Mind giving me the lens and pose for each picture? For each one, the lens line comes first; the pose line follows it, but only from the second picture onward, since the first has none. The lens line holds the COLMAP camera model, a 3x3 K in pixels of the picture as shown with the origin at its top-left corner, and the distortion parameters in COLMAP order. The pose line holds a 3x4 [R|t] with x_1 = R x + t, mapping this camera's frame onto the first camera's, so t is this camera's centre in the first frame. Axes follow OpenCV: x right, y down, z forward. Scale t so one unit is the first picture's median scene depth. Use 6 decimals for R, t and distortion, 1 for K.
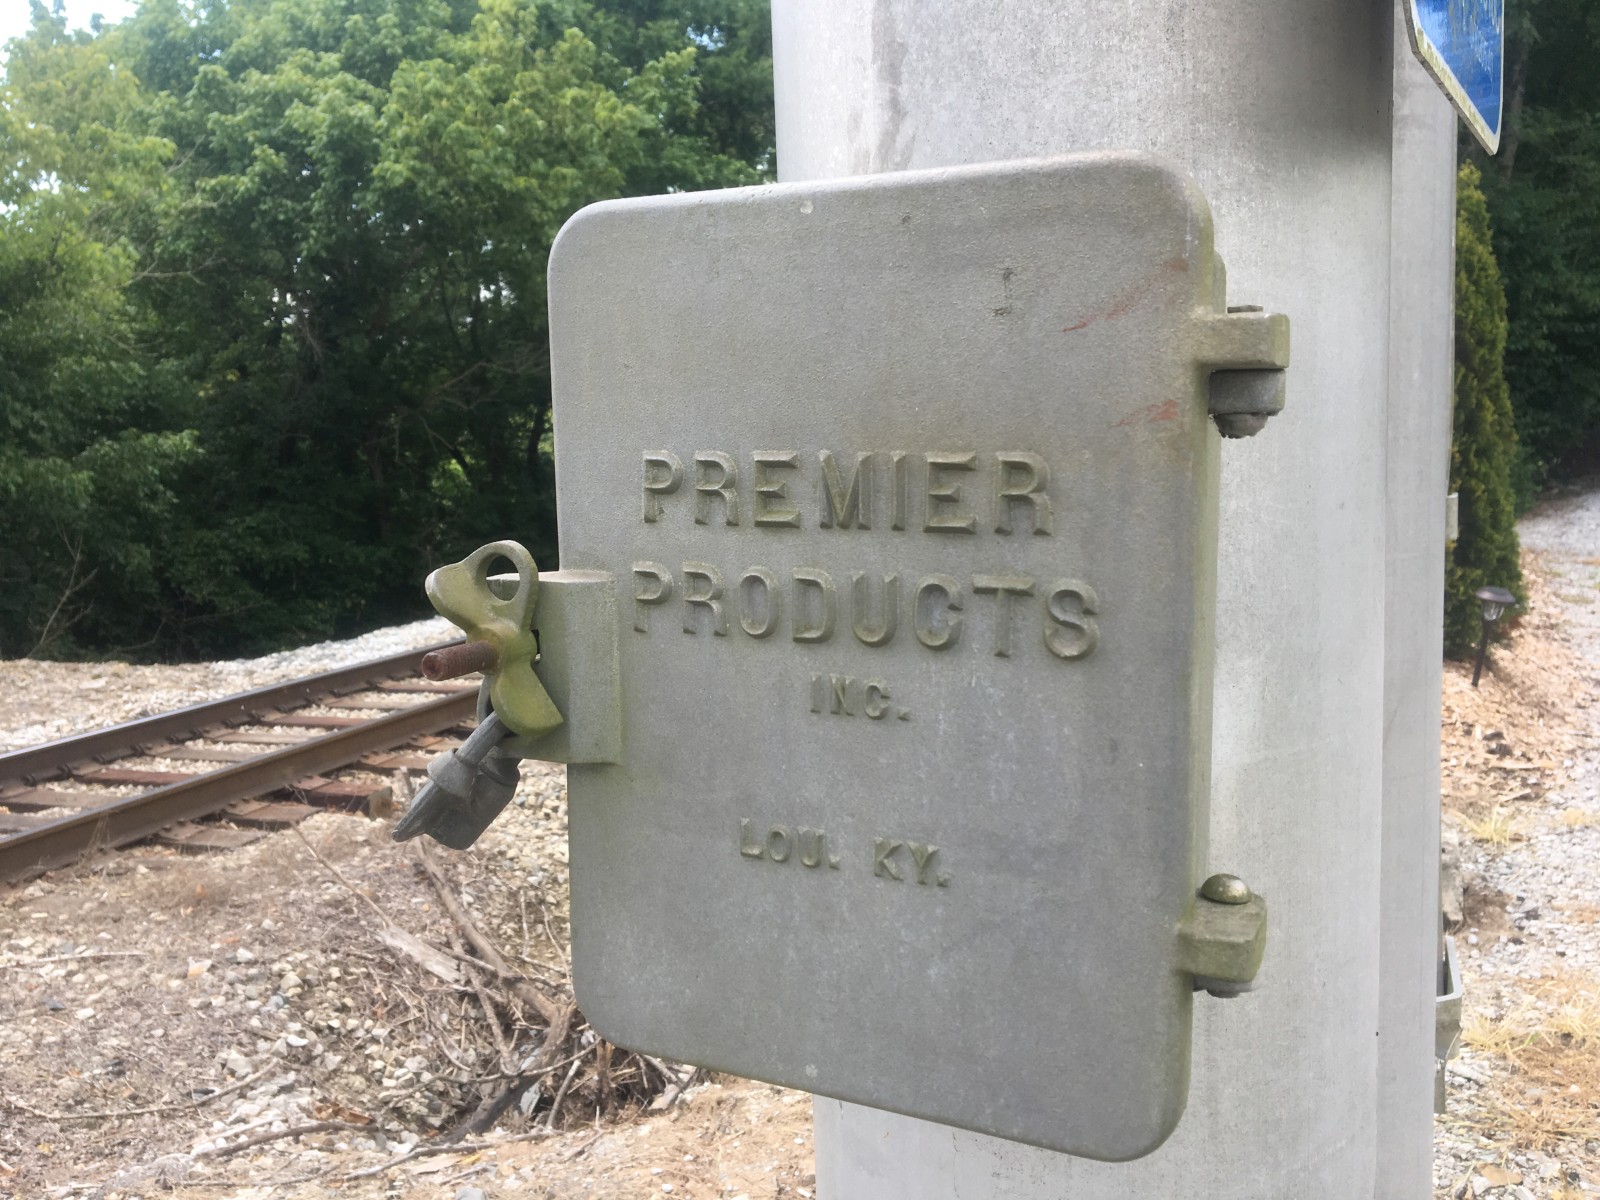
lens RADIAL K [[1365.8, 0, 781.7], [0, 1365.8, 608.5], [0, 0, 1]] dist [0.119046, -0.164653]
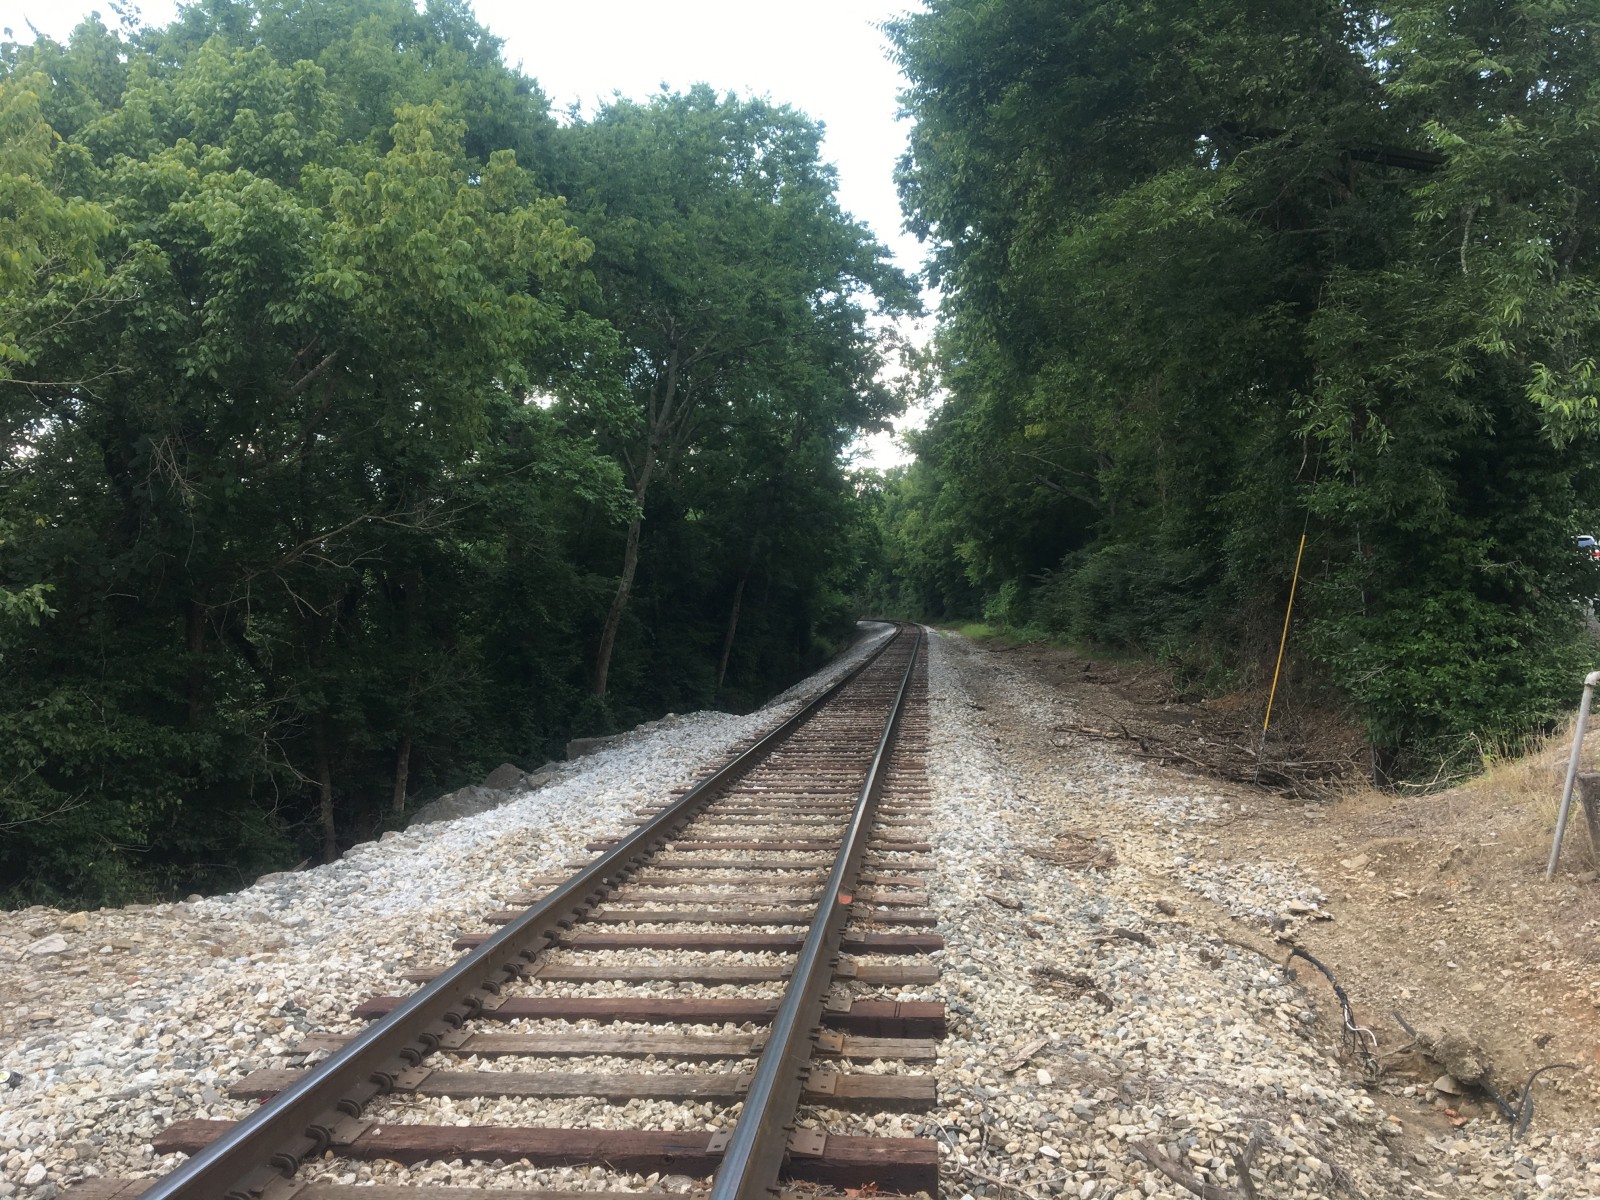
lens RADIAL K [[1365.8, 0, 781.7], [0, 1365.8, 608.5], [0, 0, 1]] dist [0.119046, -0.164653]
pose [[0.971107, 0.027112, 0.237101, -0.196483], [0.004491, 0.991274, -0.131743, -0.010278], [-0.238604, 0.129001, 0.962511, 0.153393]]
